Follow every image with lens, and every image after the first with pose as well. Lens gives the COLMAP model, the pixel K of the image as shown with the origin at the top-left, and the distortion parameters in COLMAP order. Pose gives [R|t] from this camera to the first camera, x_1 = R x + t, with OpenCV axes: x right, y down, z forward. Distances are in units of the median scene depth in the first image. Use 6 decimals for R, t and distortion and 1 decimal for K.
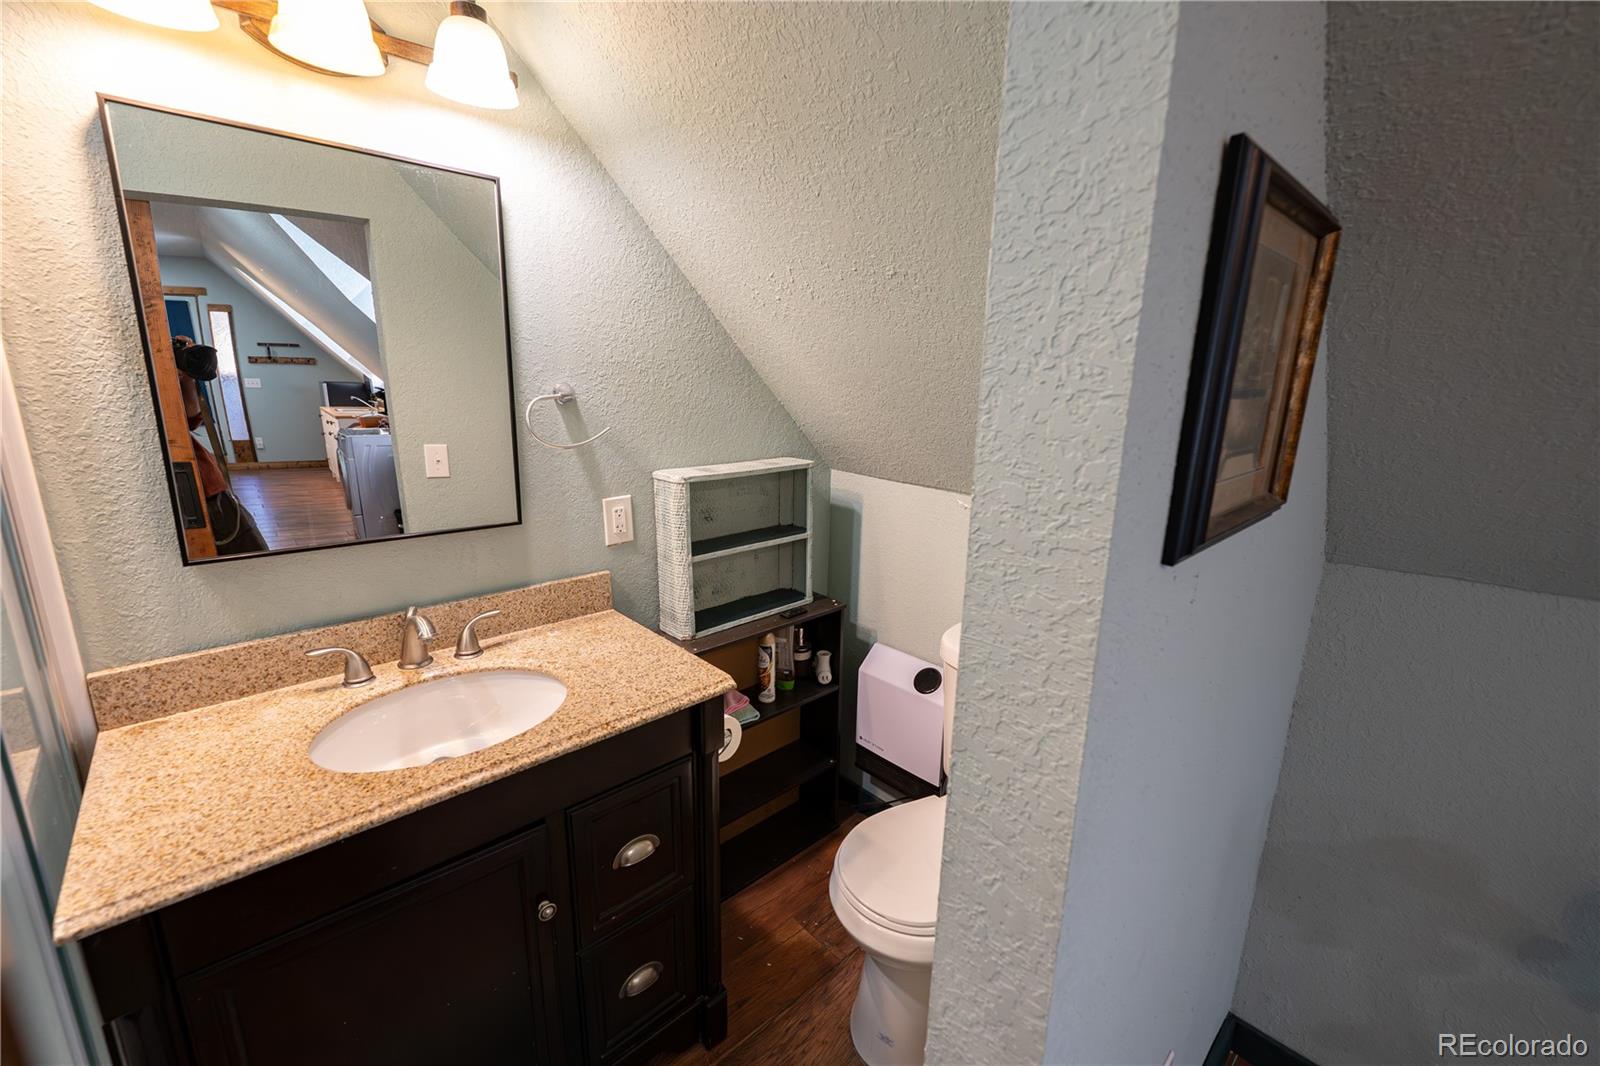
lens RADIAL K [[655.7, 0, 794.6], [0, 655.7, 526.4], [0, 0, 1]] dist [0.004973, 0.001011]
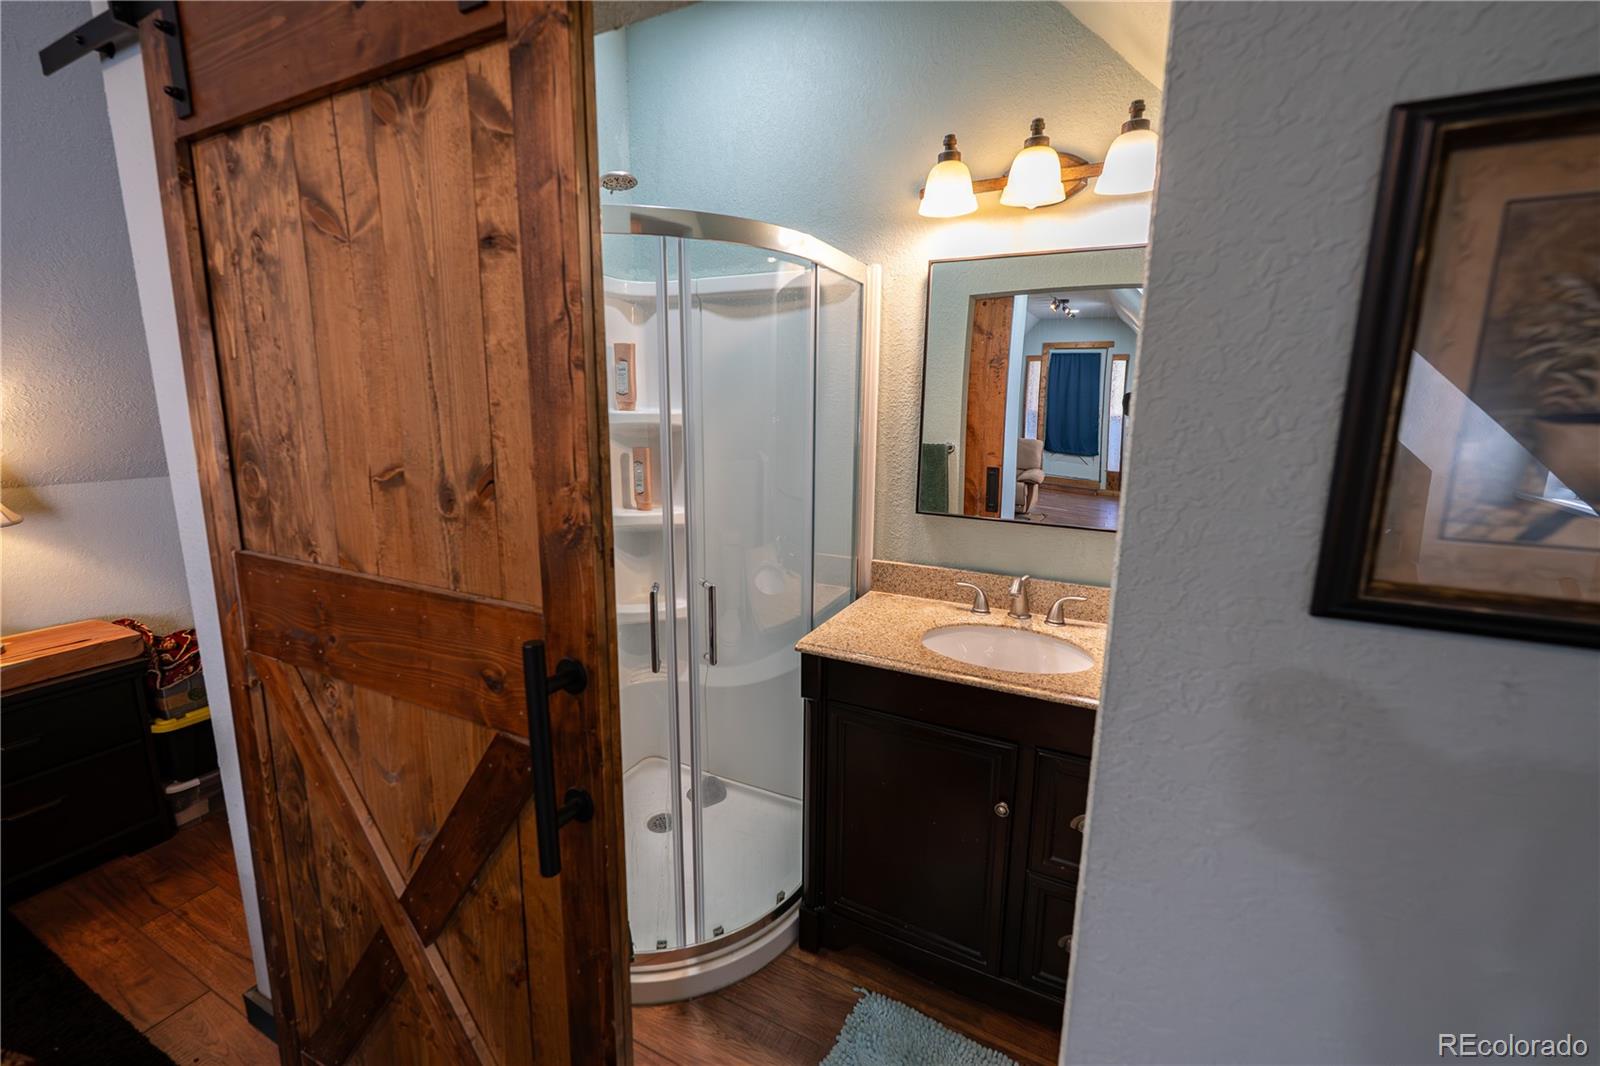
lens RADIAL K [[655.7, 0, 790.8], [0, 655.7, 525.5], [0, 0, 1]] dist [0.004973, 0.001011]
pose [[0.368491, 0.164727, -0.914920, 0.497391], [-0.213707, 0.972828, 0.089080, 0.006772], [0.904734, 0.162700, 0.393682, 0.008375]]
